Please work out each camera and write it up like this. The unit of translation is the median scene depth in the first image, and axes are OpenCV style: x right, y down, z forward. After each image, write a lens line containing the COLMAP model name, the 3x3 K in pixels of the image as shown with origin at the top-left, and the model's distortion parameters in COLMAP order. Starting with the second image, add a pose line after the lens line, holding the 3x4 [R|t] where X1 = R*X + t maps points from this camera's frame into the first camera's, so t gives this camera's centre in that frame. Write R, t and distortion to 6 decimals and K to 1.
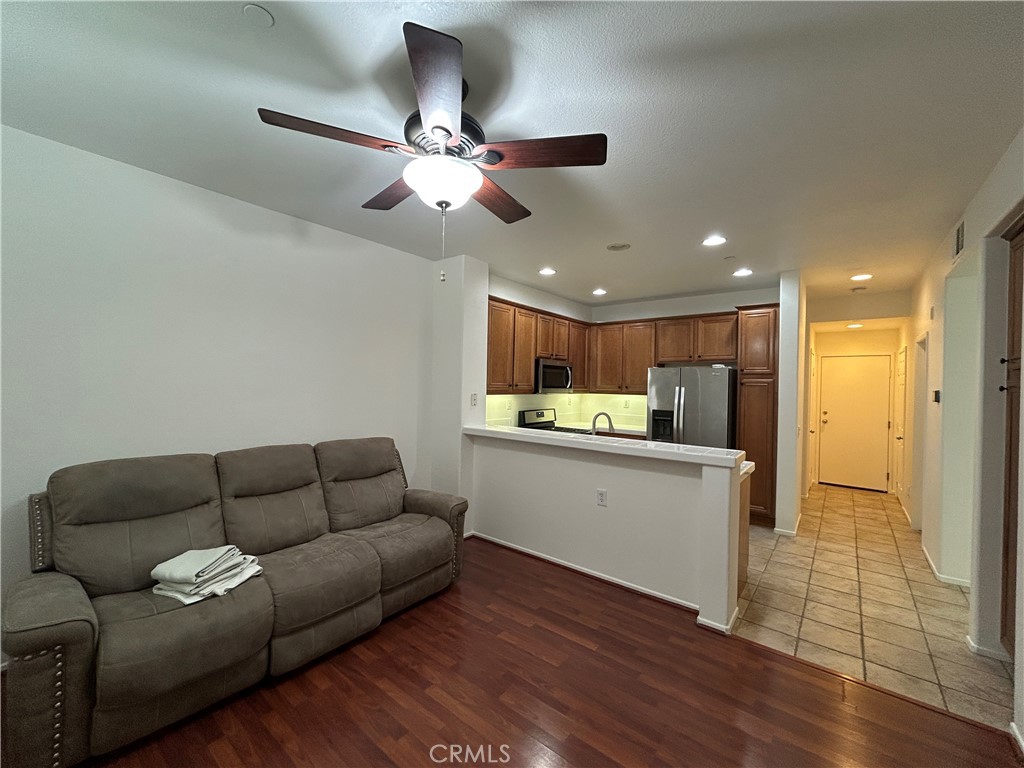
lens RADIAL K [[411.8, 0, 506.6], [0, 411.8, 386.1], [0, 0, 1]] dist [-0.000766, 0.000706]
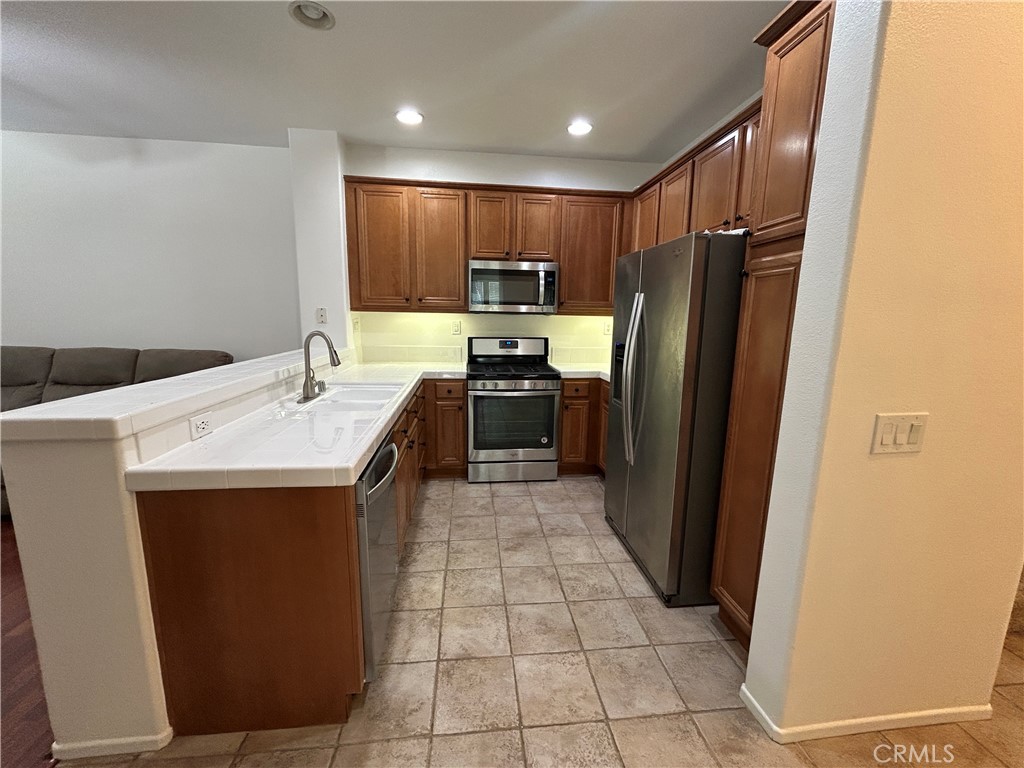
lens RADIAL K [[411.8, 0, 512.5], [0, 411.8, 384.2], [0, 0, 1]] dist [-0.000766, 0.000706]
pose [[0.711246, 0.110906, -0.694139, 0.610323], [-0.008811, 0.988804, 0.148958, 0.033268], [0.702888, -0.099830, 0.704260, 0.532017]]
